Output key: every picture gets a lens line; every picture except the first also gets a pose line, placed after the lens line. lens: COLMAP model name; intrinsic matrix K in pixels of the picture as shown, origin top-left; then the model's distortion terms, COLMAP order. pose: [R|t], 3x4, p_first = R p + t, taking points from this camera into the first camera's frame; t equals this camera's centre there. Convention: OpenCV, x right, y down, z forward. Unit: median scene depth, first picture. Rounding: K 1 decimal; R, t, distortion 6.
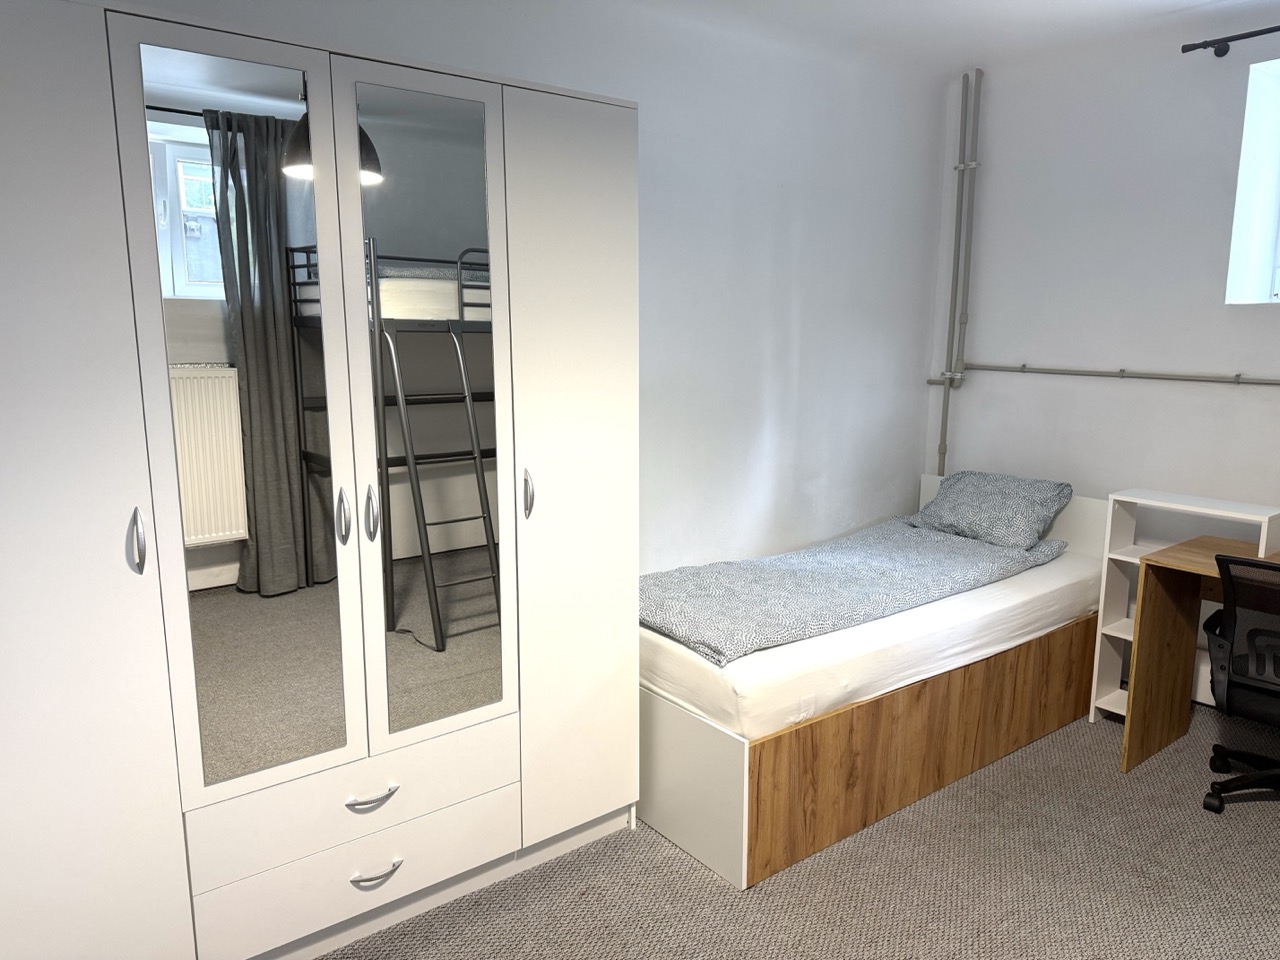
lens RADIAL K [[897.8, 0, 634.3], [0, 897.8, 467.7], [0, 0, 1]] dist [-0.027986, 0.001540]
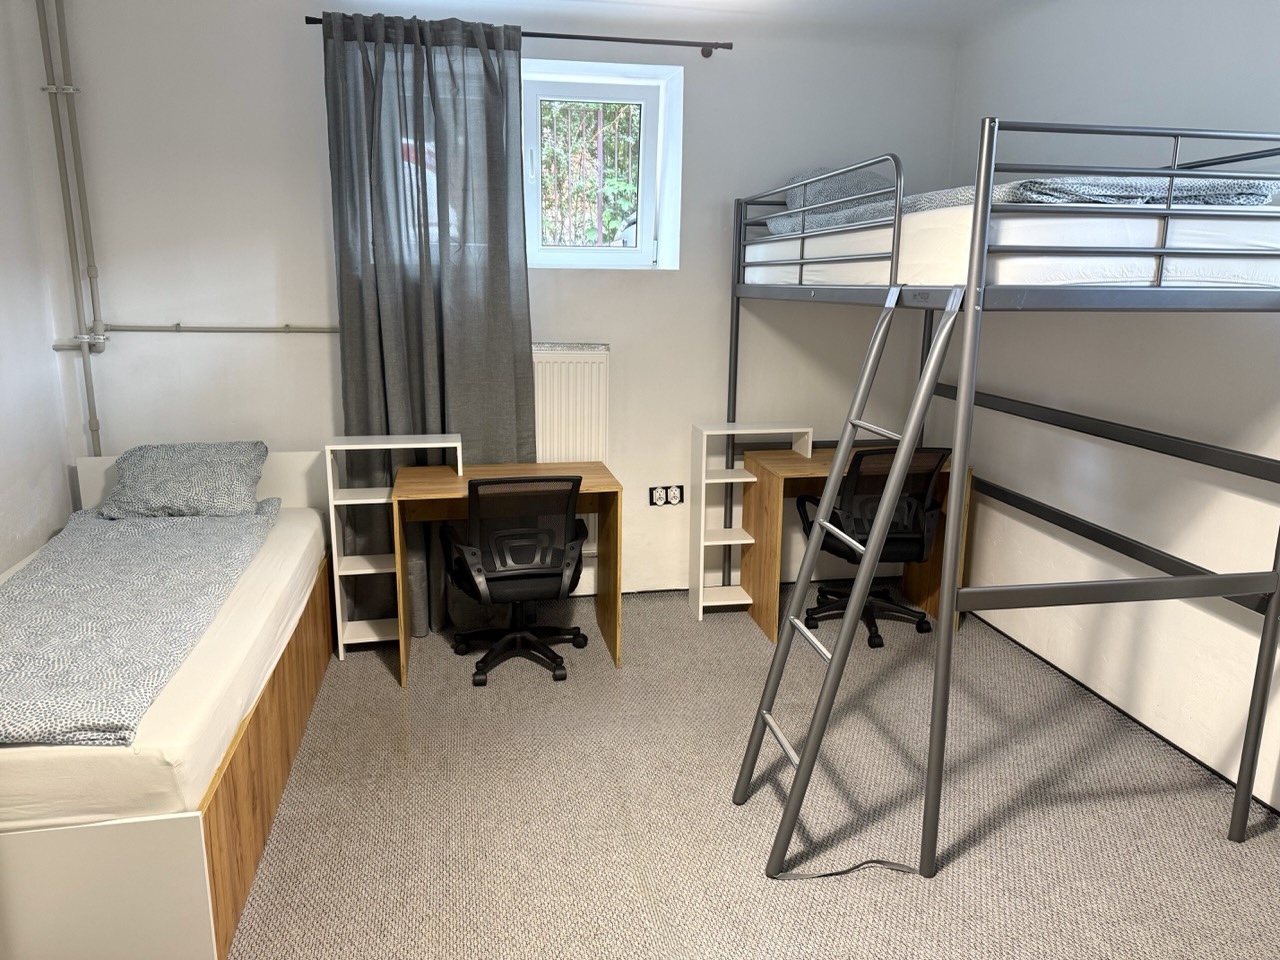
lens RADIAL K [[897.8, 0, 636.1], [0, 897.8, 487.4], [0, 0, 1]] dist [-0.027986, 0.001540]
pose [[0.456242, -0.197518, 0.867658, -0.272633], [0.119644, 0.979817, 0.160138, -0.055874], [-0.881776, 0.030749, 0.470665, 0.204317]]
